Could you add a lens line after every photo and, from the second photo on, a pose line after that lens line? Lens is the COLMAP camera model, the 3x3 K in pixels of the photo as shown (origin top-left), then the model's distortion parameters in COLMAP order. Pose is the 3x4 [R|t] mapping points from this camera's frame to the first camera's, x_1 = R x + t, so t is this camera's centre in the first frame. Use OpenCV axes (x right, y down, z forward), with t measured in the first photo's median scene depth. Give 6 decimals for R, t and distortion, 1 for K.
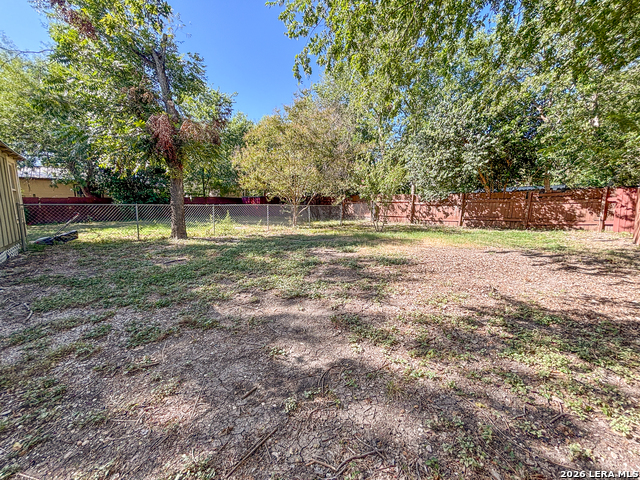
lens RADIAL K [[259.9, 0, 320.0], [0, 259.9, 240.0], [0, 0, 1]] dist [-0.001910, -0.000182]
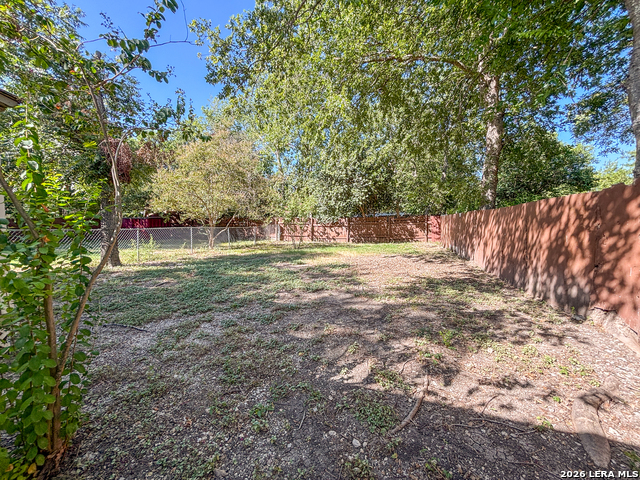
lens RADIAL K [[259.9, 0, 320.0], [0, 259.9, 240.0], [0, 0, 1]] dist [-0.001910, -0.000182]
pose [[0.880195, -0.032526, 0.473496, -0.251699], [0.069554, 0.995718, -0.060897, 0.007887], [-0.469487, 0.086535, 0.878688, -0.111212]]
